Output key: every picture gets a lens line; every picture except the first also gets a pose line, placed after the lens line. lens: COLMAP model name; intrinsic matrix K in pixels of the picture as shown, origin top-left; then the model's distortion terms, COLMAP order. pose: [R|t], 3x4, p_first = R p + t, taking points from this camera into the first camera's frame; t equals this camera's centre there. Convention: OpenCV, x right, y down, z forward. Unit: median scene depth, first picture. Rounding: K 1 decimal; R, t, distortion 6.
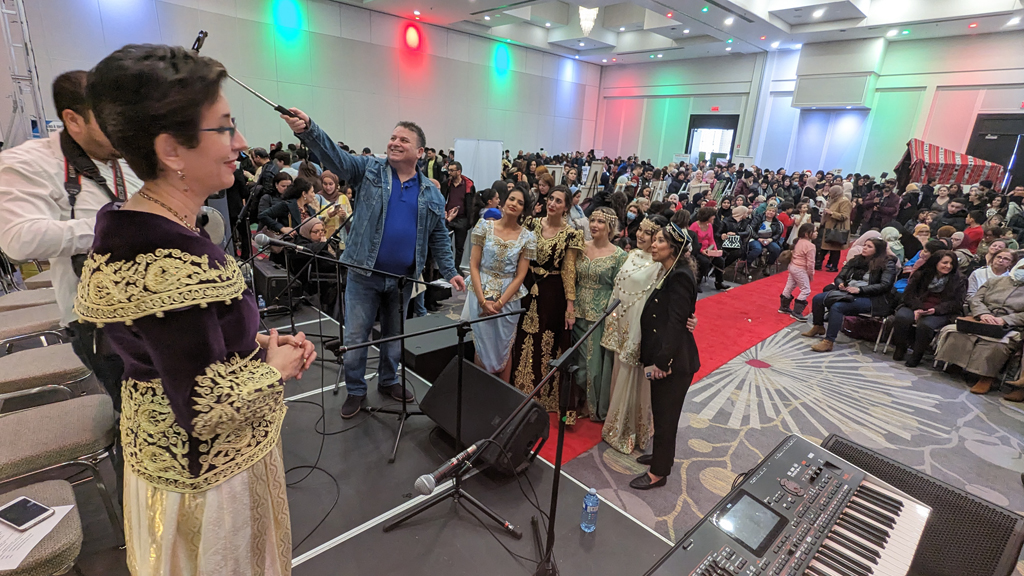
lens RADIAL K [[486.2, 0, 509.6], [0, 486.2, 285.2], [0, 0, 1]] dist [-0.002016, 0.003492]
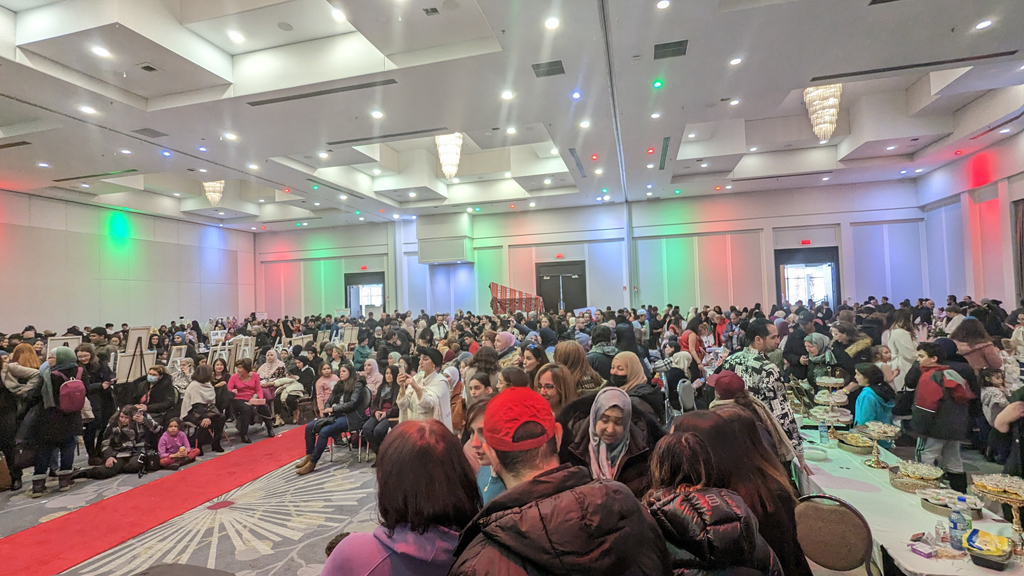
lens RADIAL K [[486.2, 0, 509.4], [0, 486.2, 289.4], [0, 0, 1]] dist [-0.002016, 0.003492]
pose [[0.843685, -0.068967, 0.532390, 0.140949], [0.226304, 0.944982, -0.236212, 0.030806], [-0.486808, 0.319771, 0.812874, -0.070933]]
